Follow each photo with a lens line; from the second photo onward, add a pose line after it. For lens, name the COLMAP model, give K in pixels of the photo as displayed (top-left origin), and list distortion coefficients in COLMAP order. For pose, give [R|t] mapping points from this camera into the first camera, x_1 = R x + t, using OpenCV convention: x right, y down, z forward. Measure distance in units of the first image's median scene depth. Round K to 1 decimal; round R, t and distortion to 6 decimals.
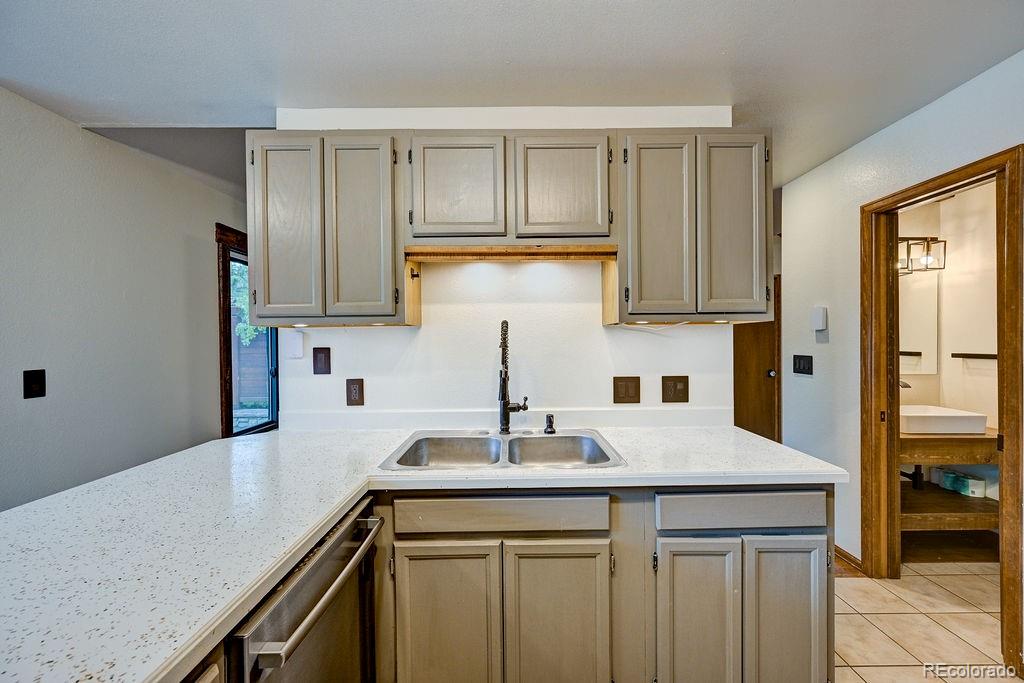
lens RADIAL K [[404.3, 0, 518.3], [0, 404.3, 341.0], [0, 0, 1]] dist [-0.004094, 0.001709]
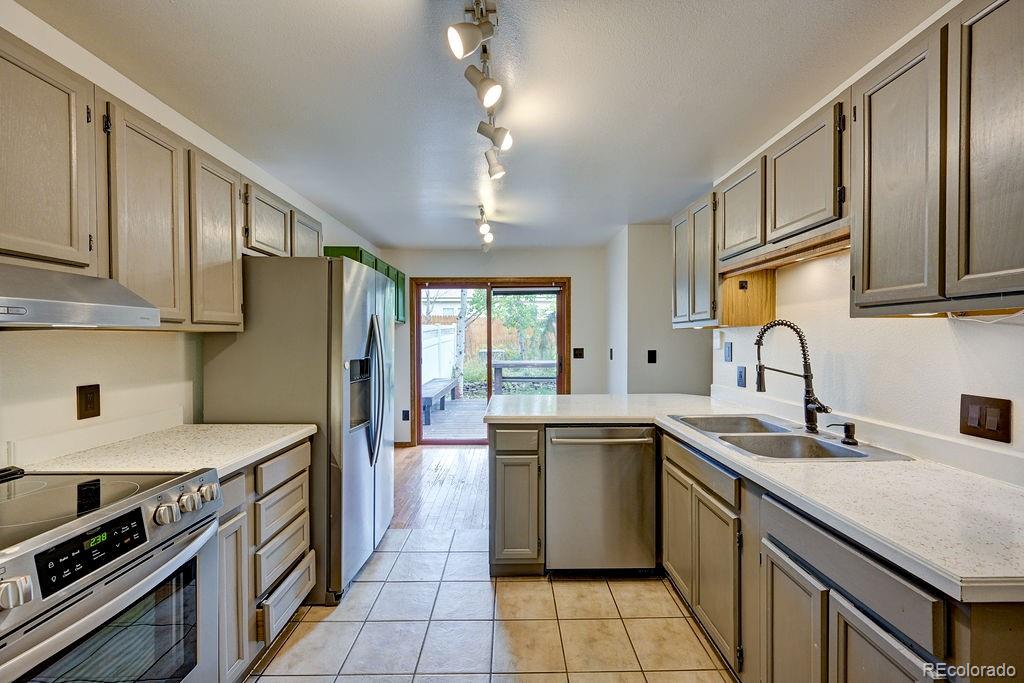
lens RADIAL K [[404.3, 0, 516.1], [0, 404.3, 339.9], [0, 0, 1]] dist [-0.004094, 0.001709]
pose [[0.005357, 0.012698, -0.999905, 0.951928], [-0.003138, 0.999915, 0.012681, -0.007995], [0.999981, 0.003070, 0.005396, 0.271250]]
